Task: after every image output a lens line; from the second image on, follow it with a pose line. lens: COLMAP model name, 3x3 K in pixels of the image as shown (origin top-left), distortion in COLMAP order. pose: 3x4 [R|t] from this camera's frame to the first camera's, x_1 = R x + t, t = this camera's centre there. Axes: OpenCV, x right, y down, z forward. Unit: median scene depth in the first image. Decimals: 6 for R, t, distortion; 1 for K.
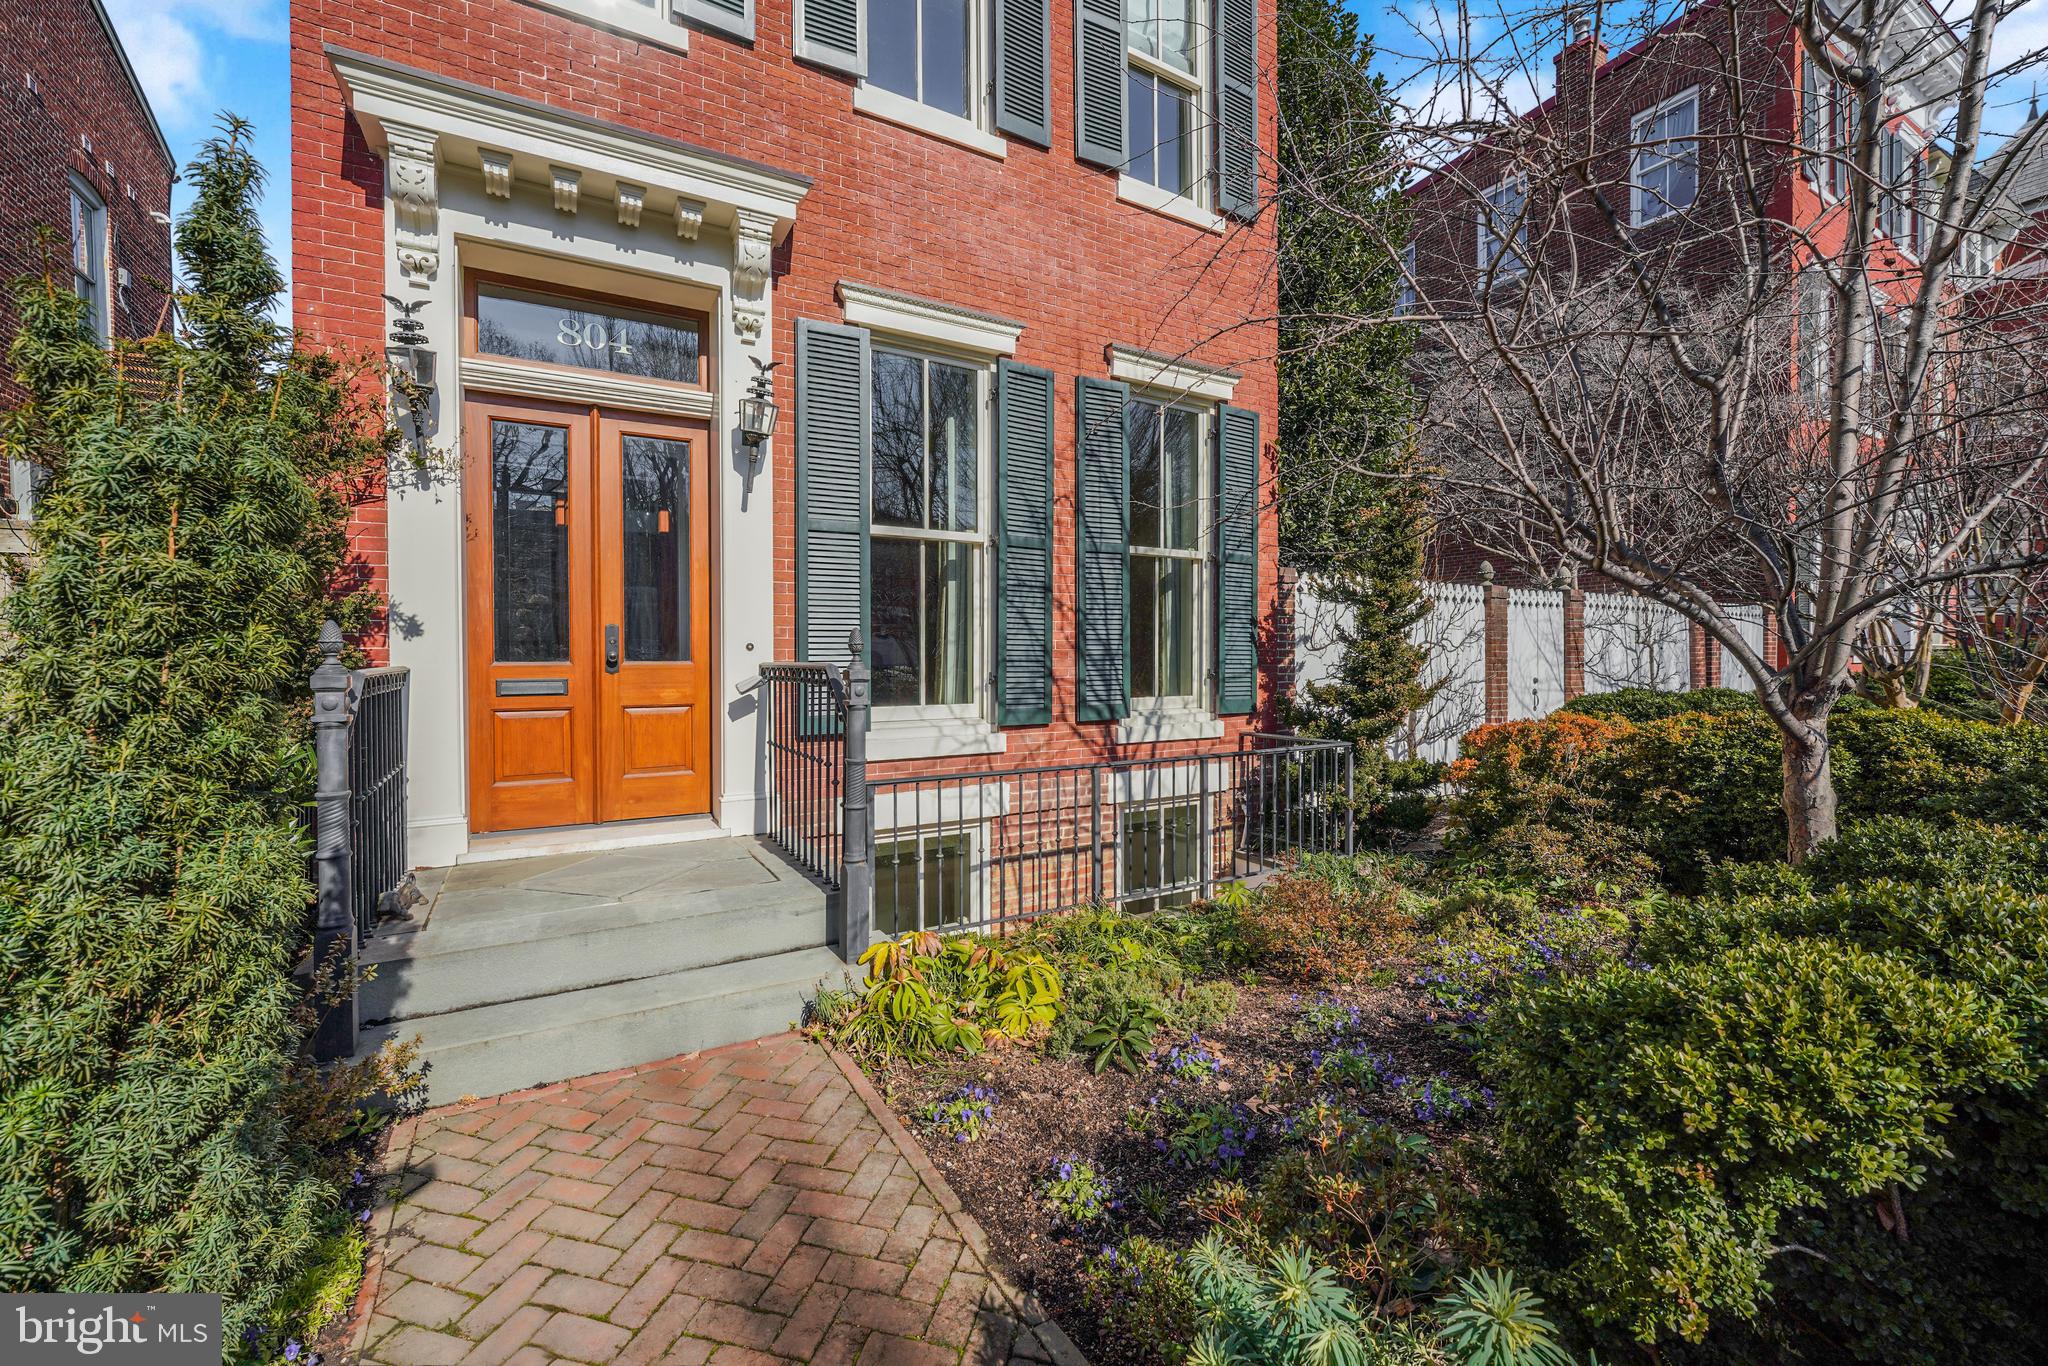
lens RADIAL K [[848.7, 0, 1041.0], [0, 848.7, 676.5], [0, 0, 1]] dist [-0.025412, 0.000894]
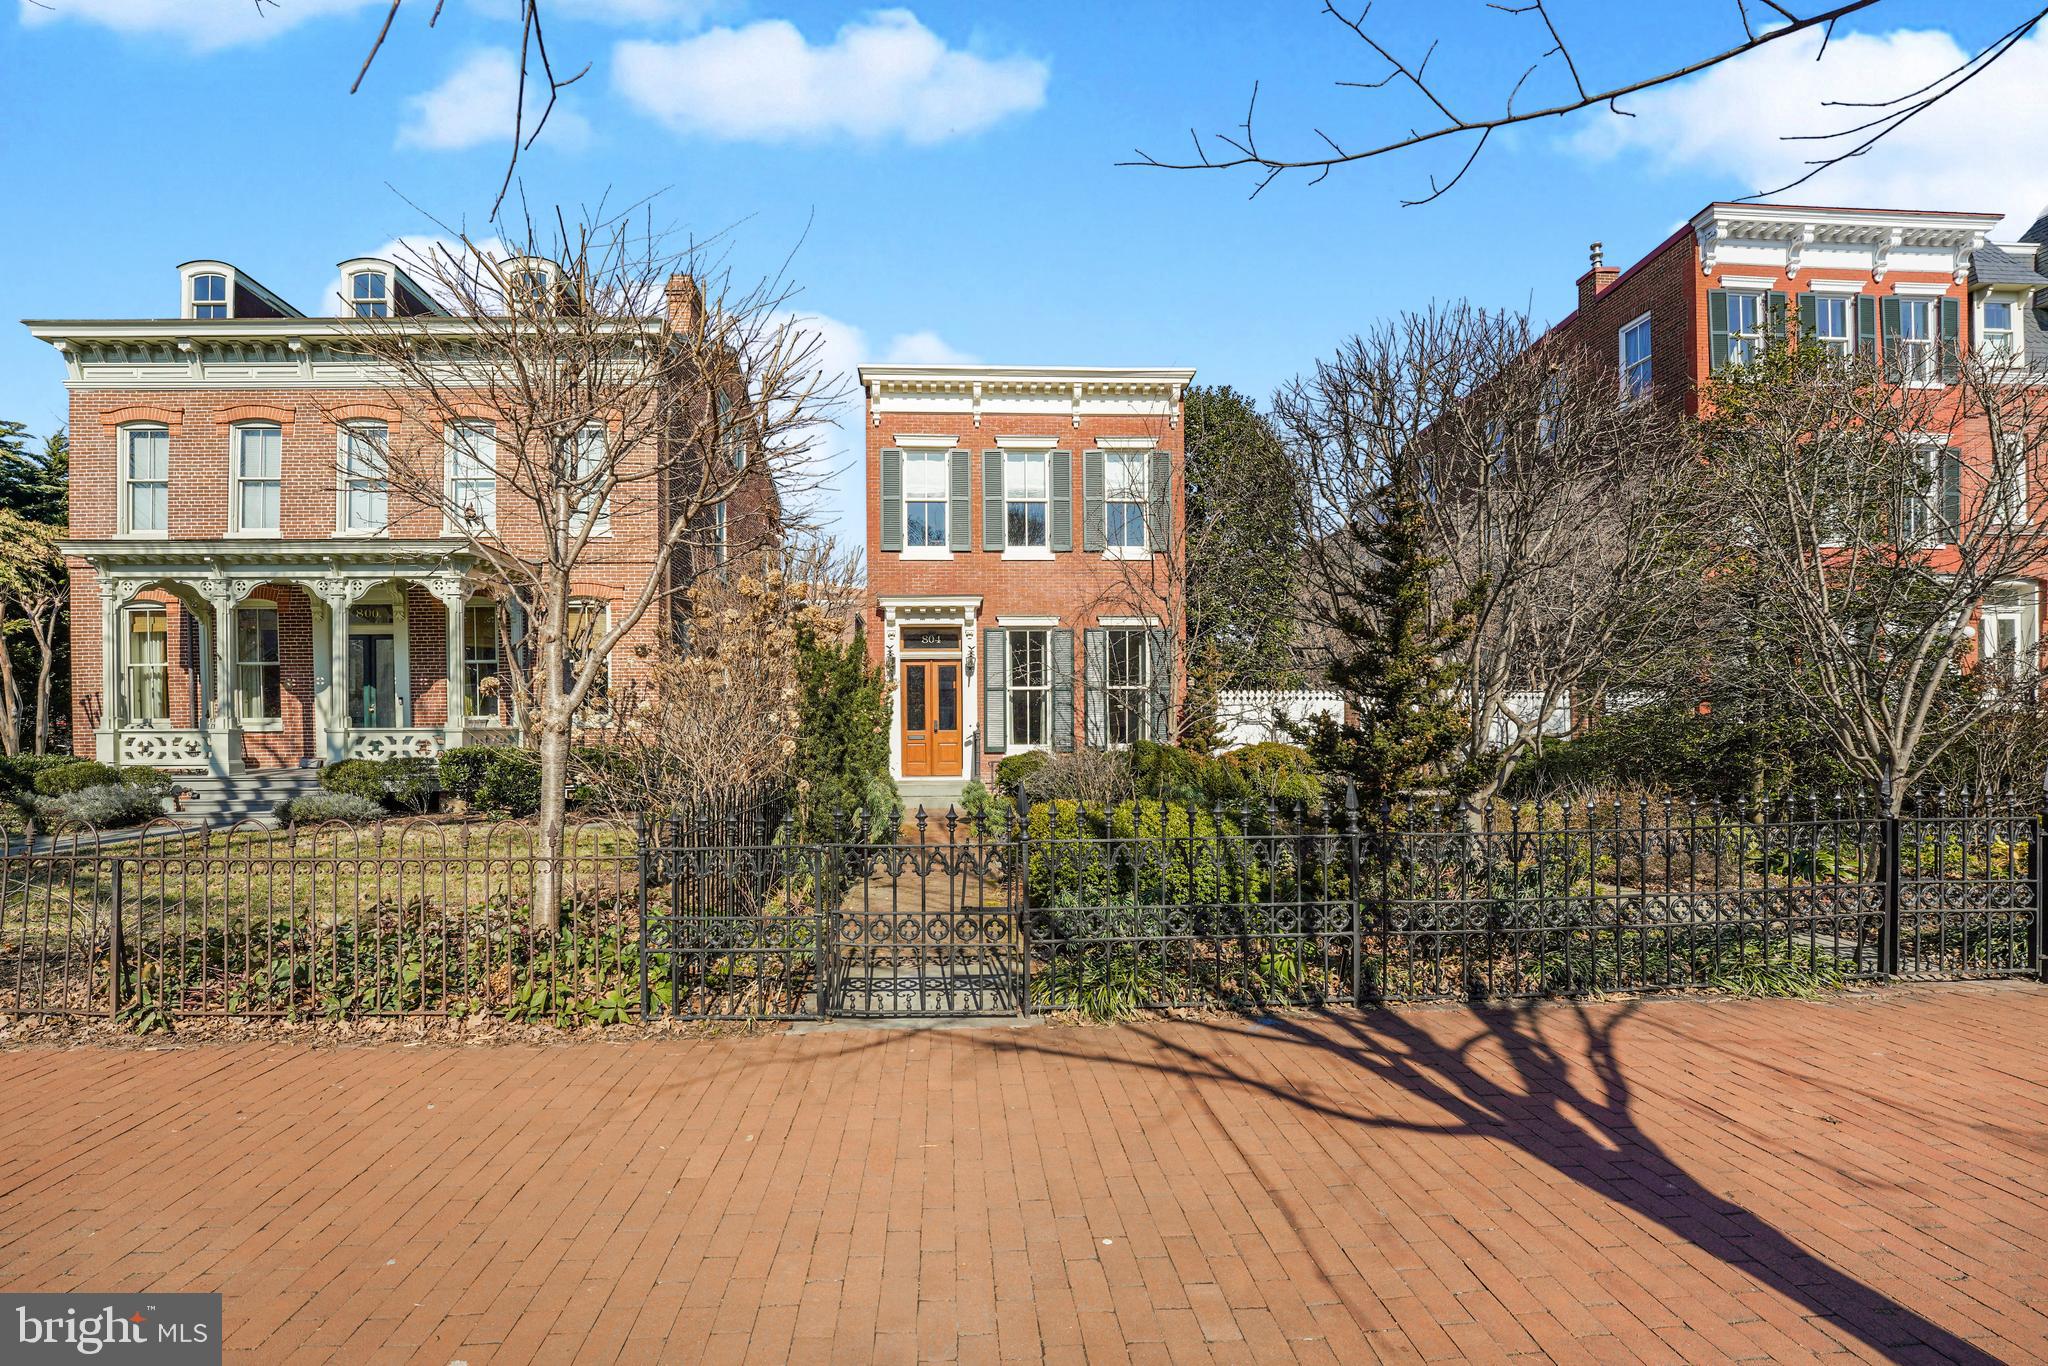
lens RADIAL K [[848.7, 0, 990.8], [0, 848.7, 742.3], [0, 0, 1]] dist [-0.025412, 0.000894]
pose [[0.890071, 0.001727, -0.455818, 1.143157], [-0.006468, 0.999940, -0.008841, 0.054113], [0.455775, 0.010818, 0.890029, -1.788294]]
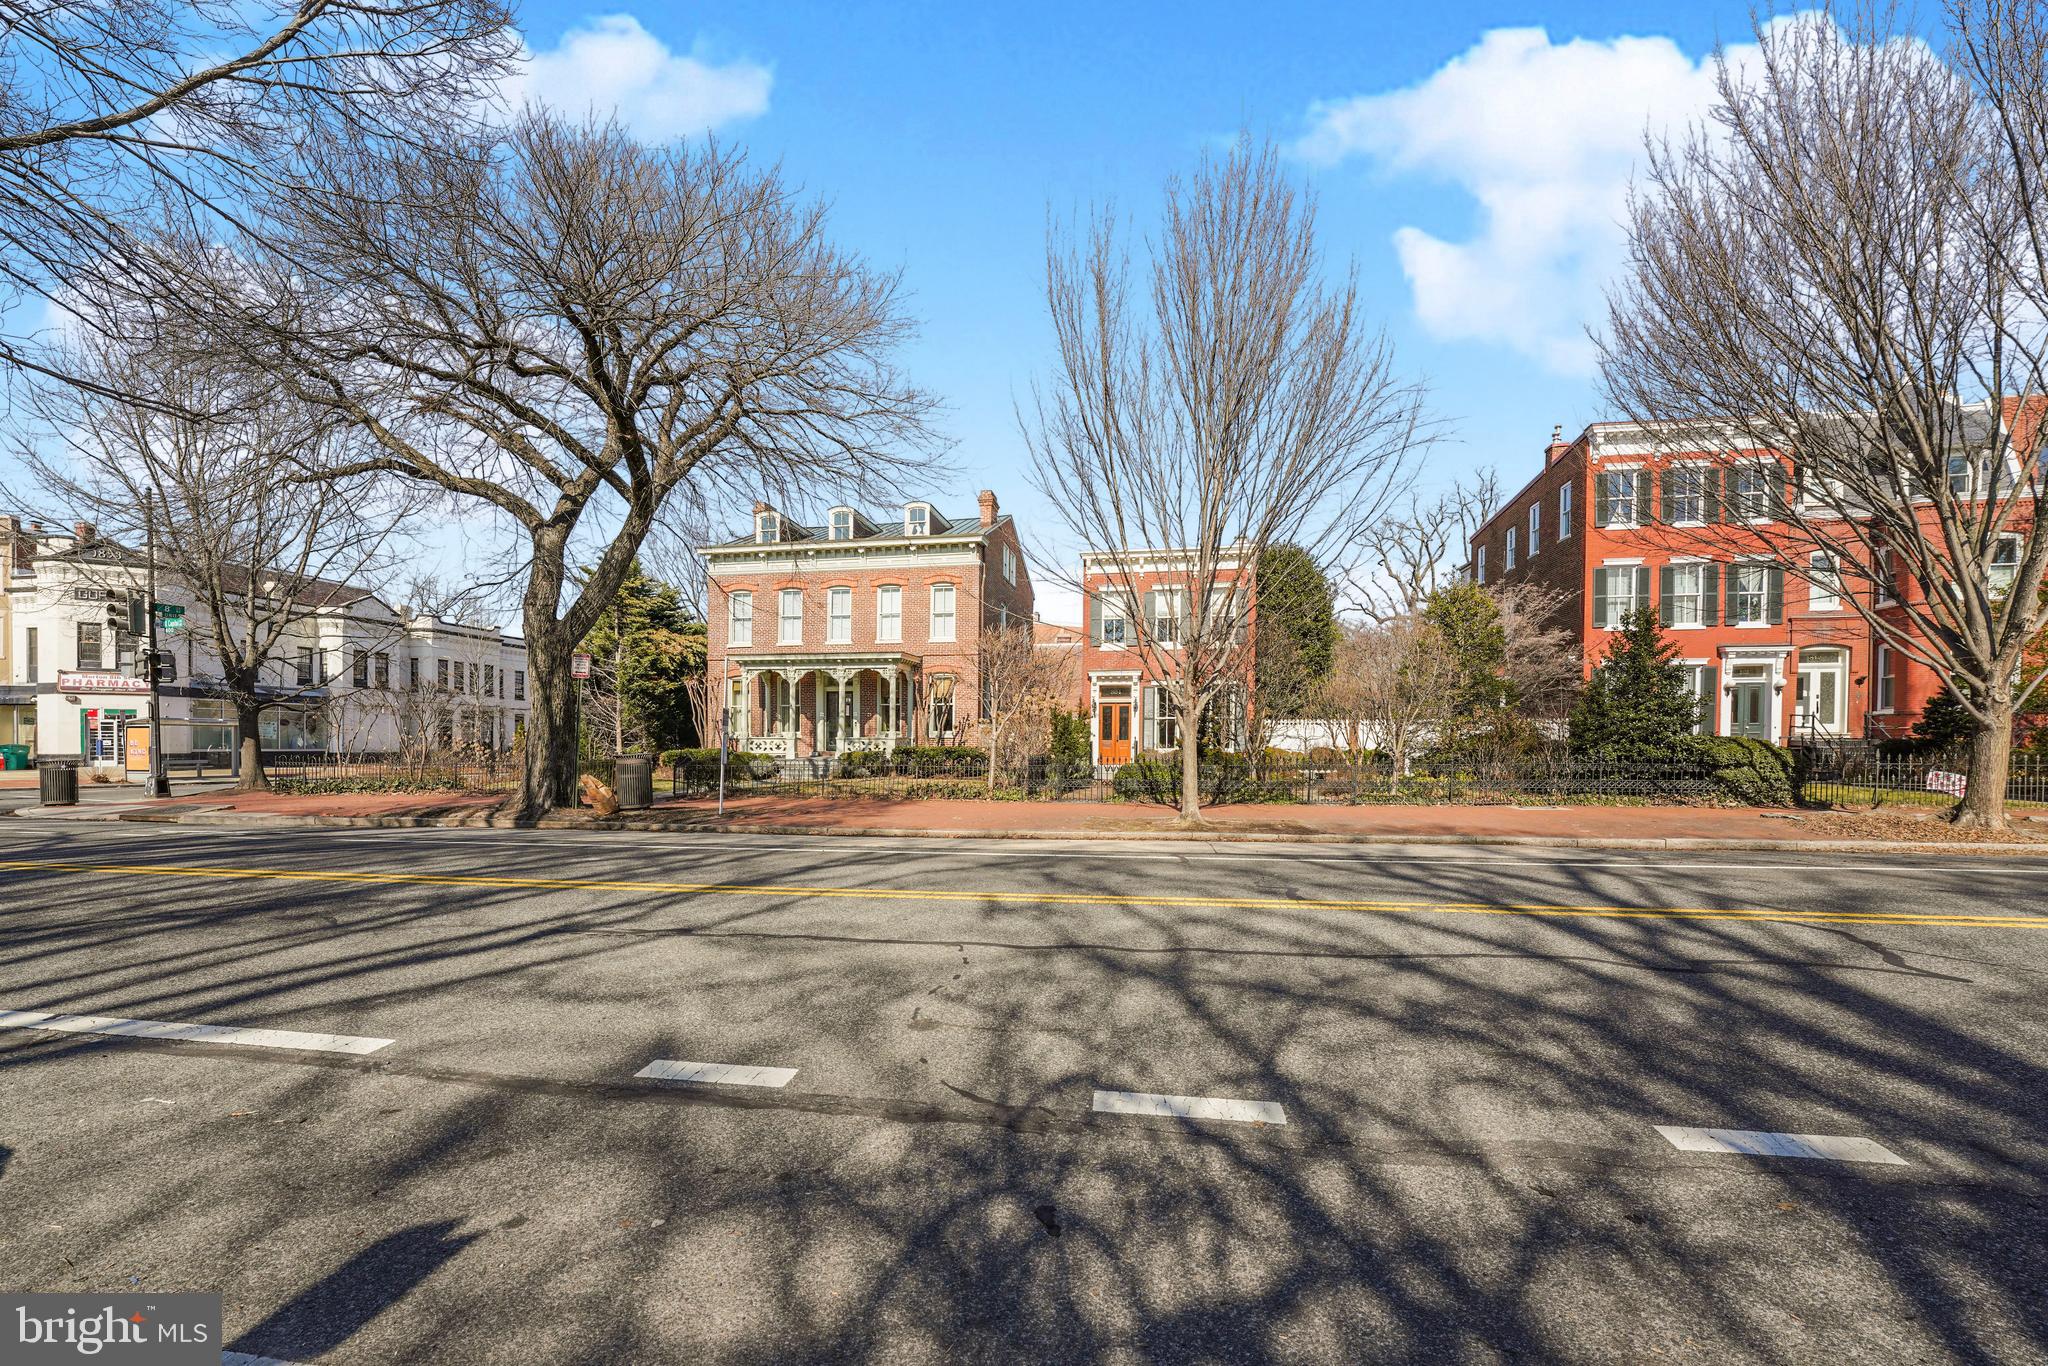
lens RADIAL K [[848.7, 0, 1034.4], [0, 848.7, 758.7], [0, 0, 1]] dist [-0.025412, 0.000894]
pose [[0.768898, 0.016425, -0.639160, 2.845372], [-0.018815, 0.999818, 0.003059, 0.105357], [0.639094, 0.009673, 0.769067, -3.980906]]
